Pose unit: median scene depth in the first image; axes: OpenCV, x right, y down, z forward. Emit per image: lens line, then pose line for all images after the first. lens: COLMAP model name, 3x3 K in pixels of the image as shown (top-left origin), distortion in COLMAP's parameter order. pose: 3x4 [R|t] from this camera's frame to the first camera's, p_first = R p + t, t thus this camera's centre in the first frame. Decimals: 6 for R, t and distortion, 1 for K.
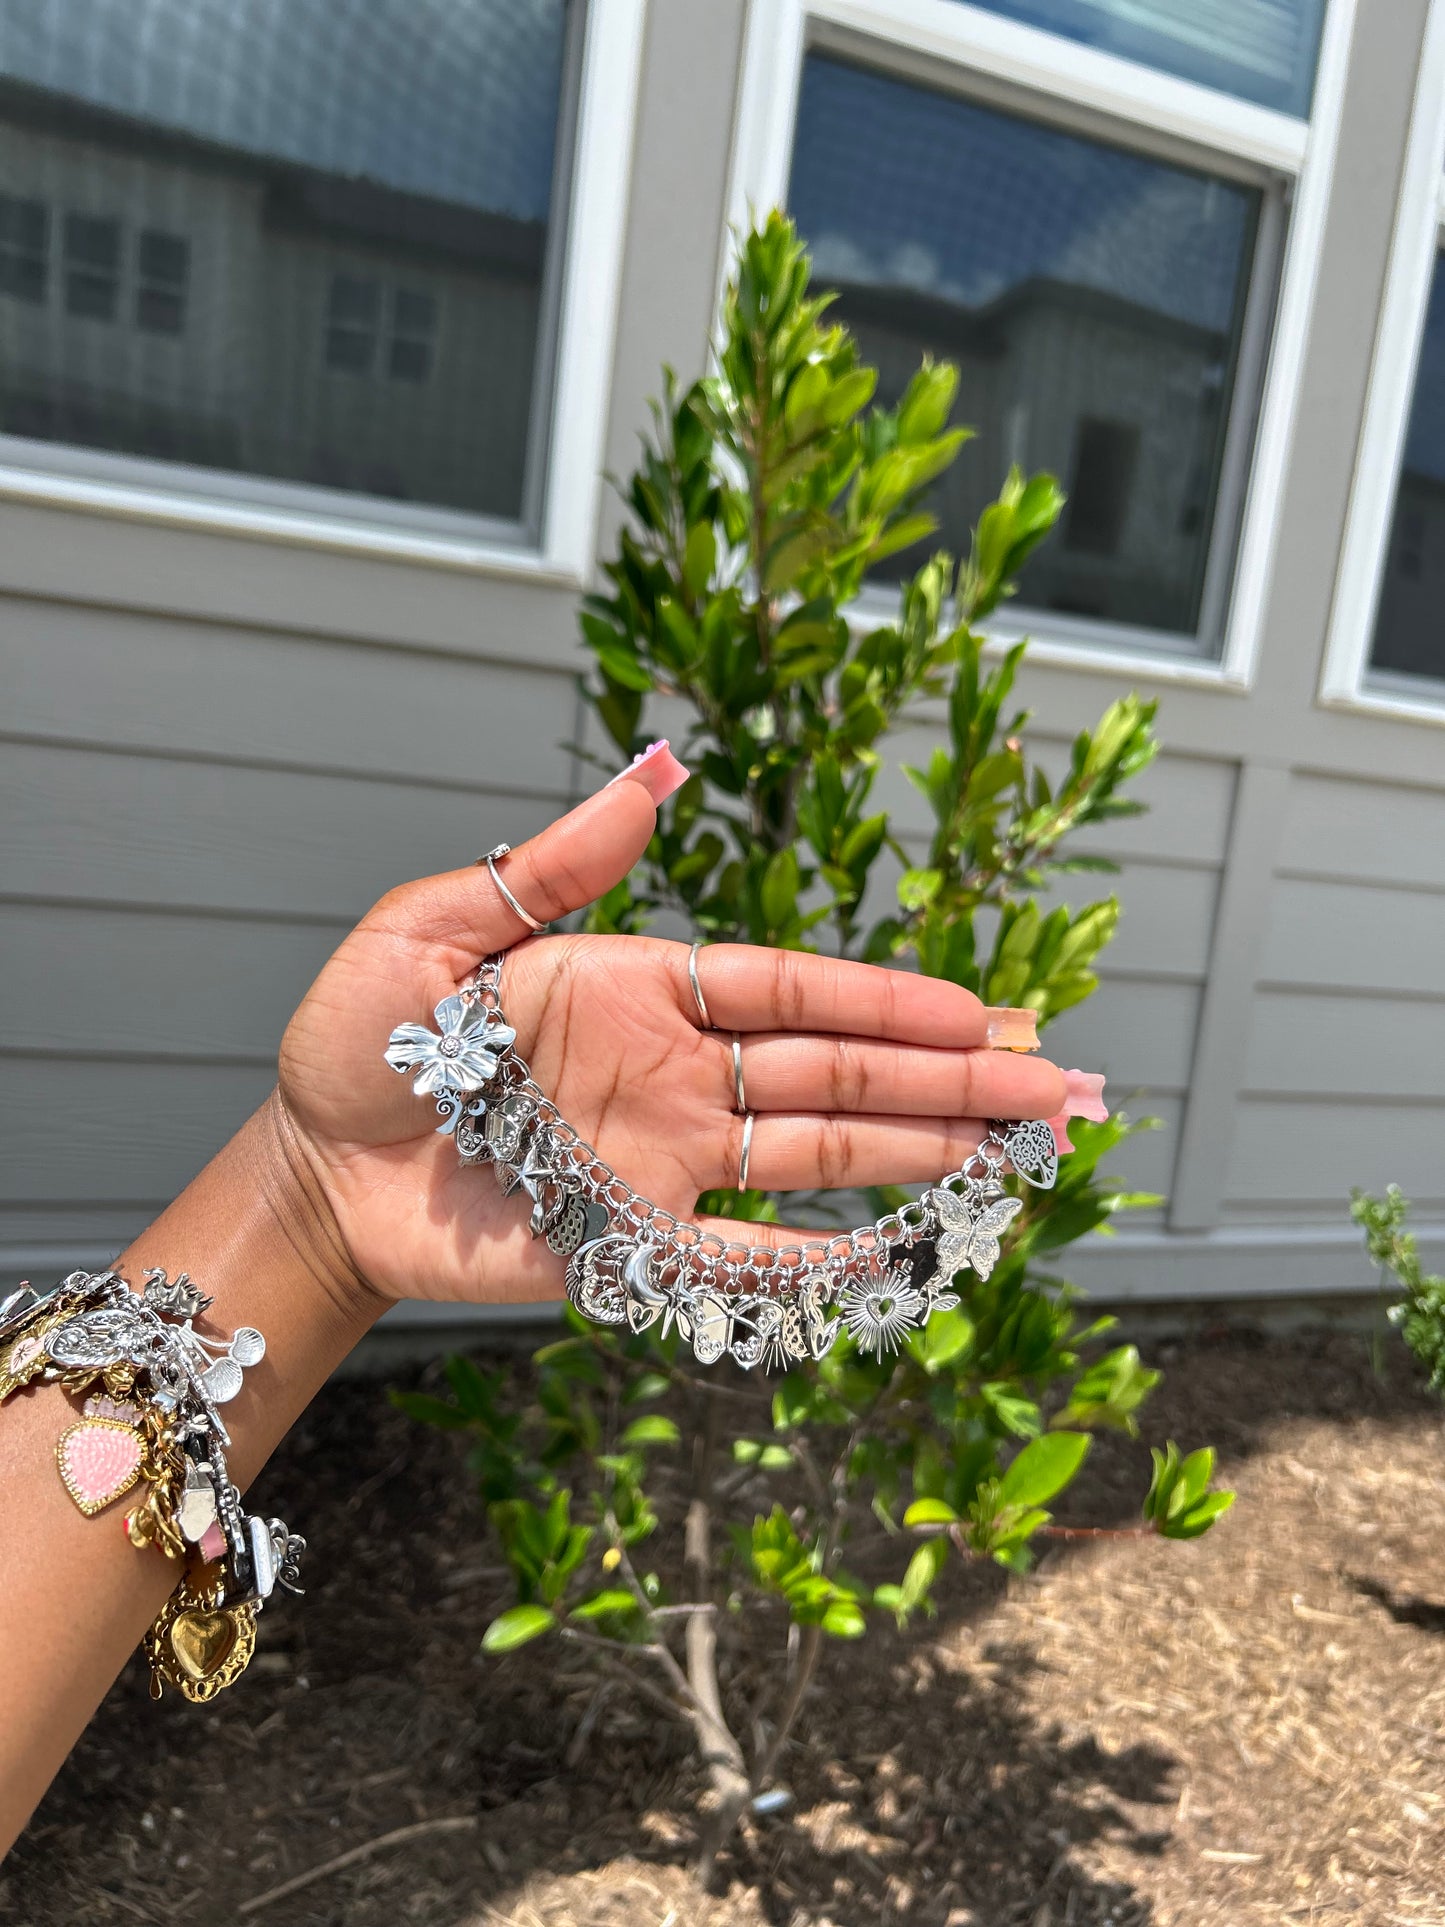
lens RADIAL K [[1558.4, 0, 706.6], [0, 1558.4, 970.2], [0, 0, 1]] dist [0.033730, -0.048065]
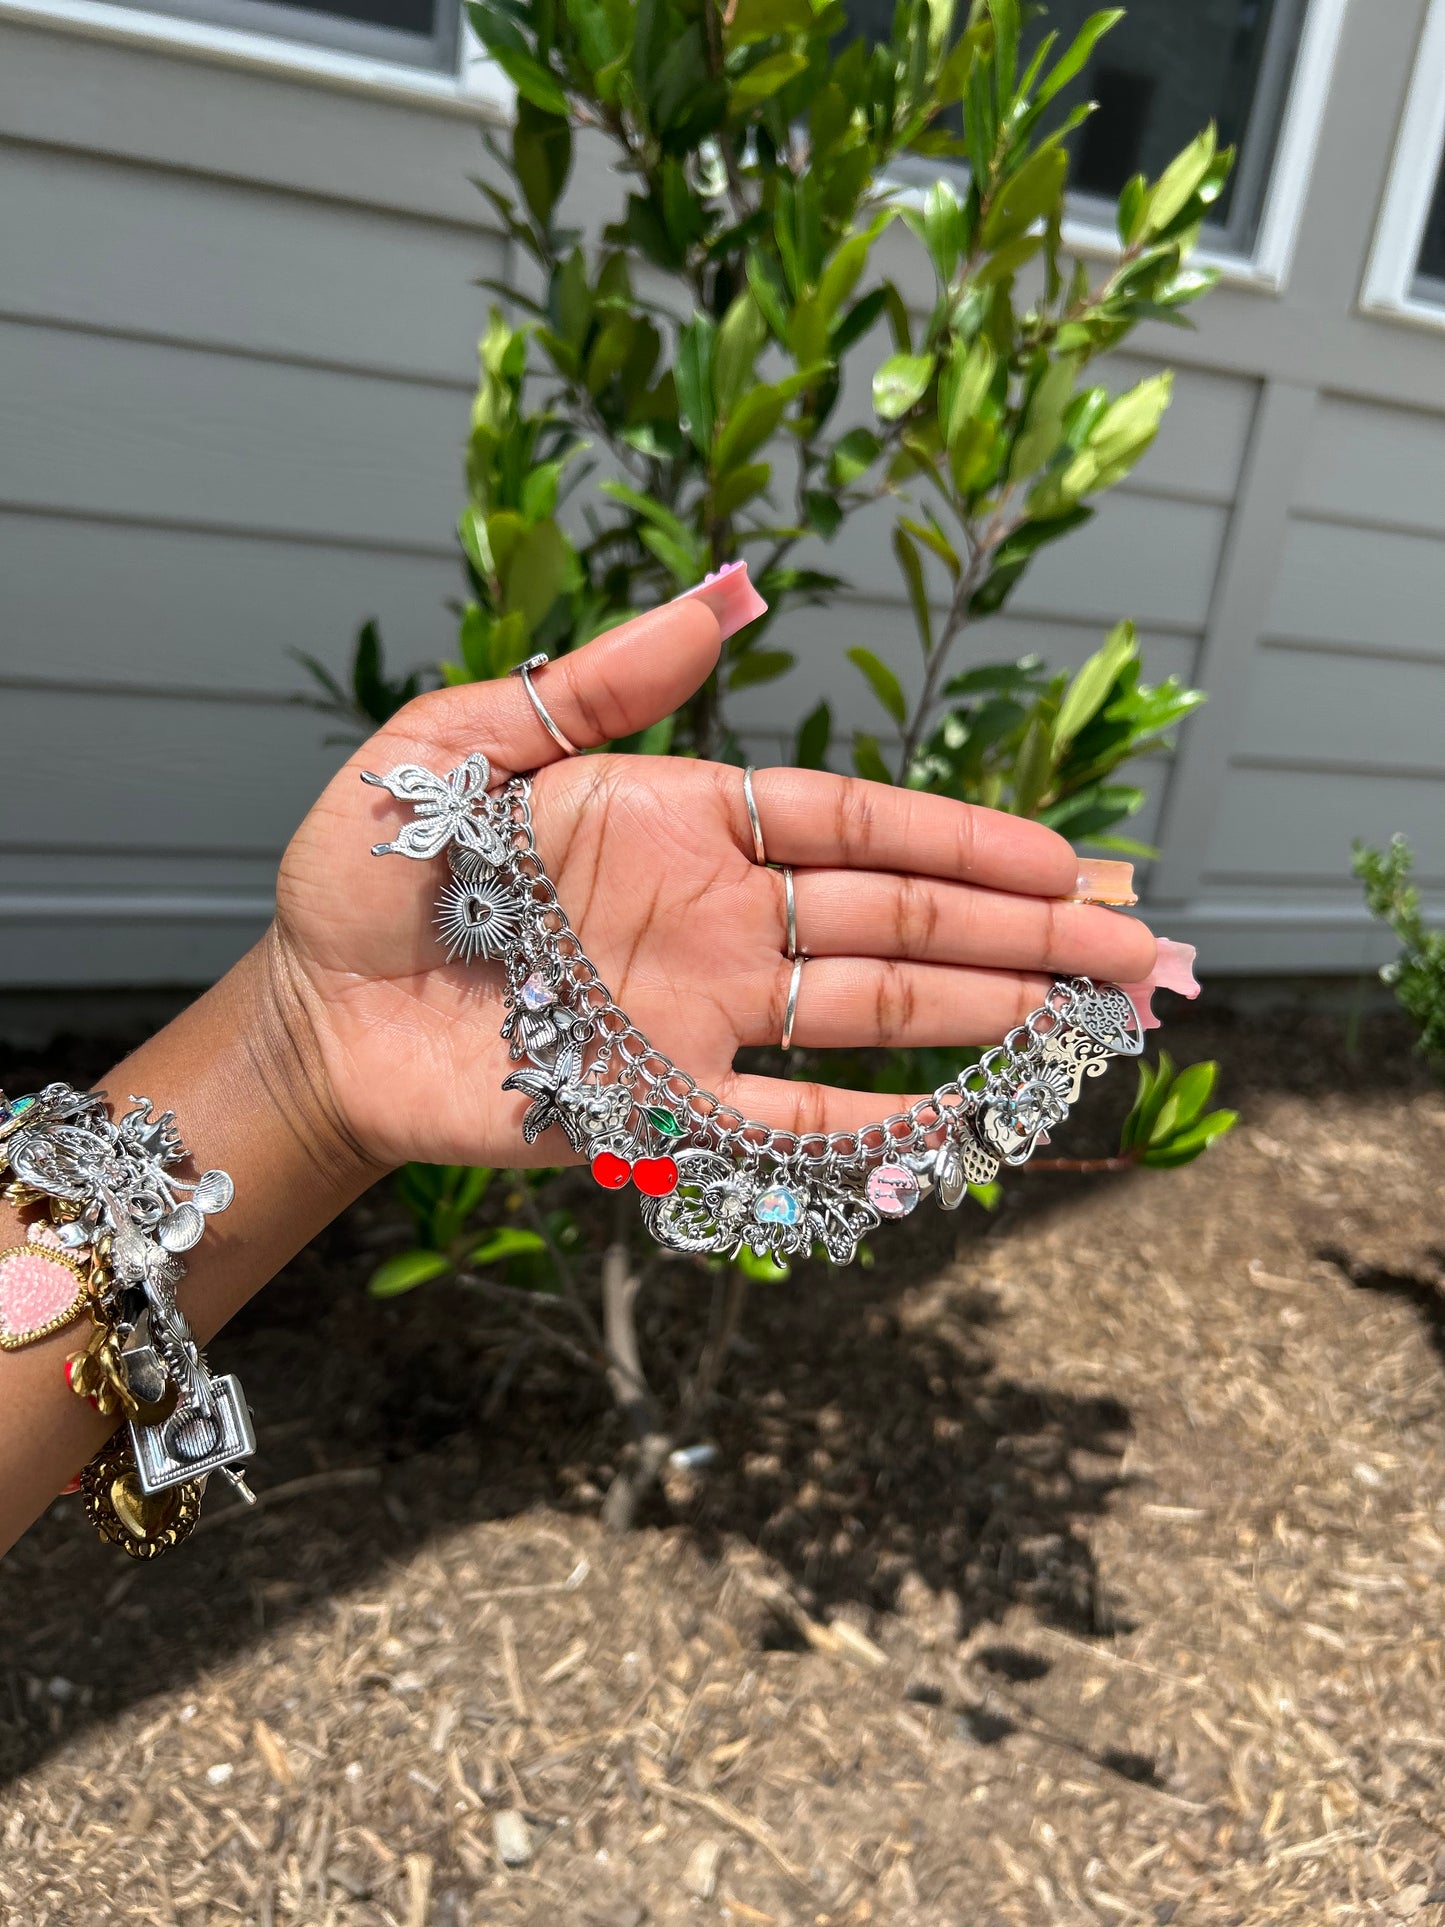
lens RADIAL K [[1558.4, 0, 705.5], [0, 1558.4, 984.9], [0, 0, 1]] dist [0.033730, -0.048065]
pose [[0.999824, 0.010933, 0.015275, 0.026292], [-0.013711, 0.980586, 0.195611, 0.058205], [-0.012840, -0.195786, 0.980563, 0.113047]]
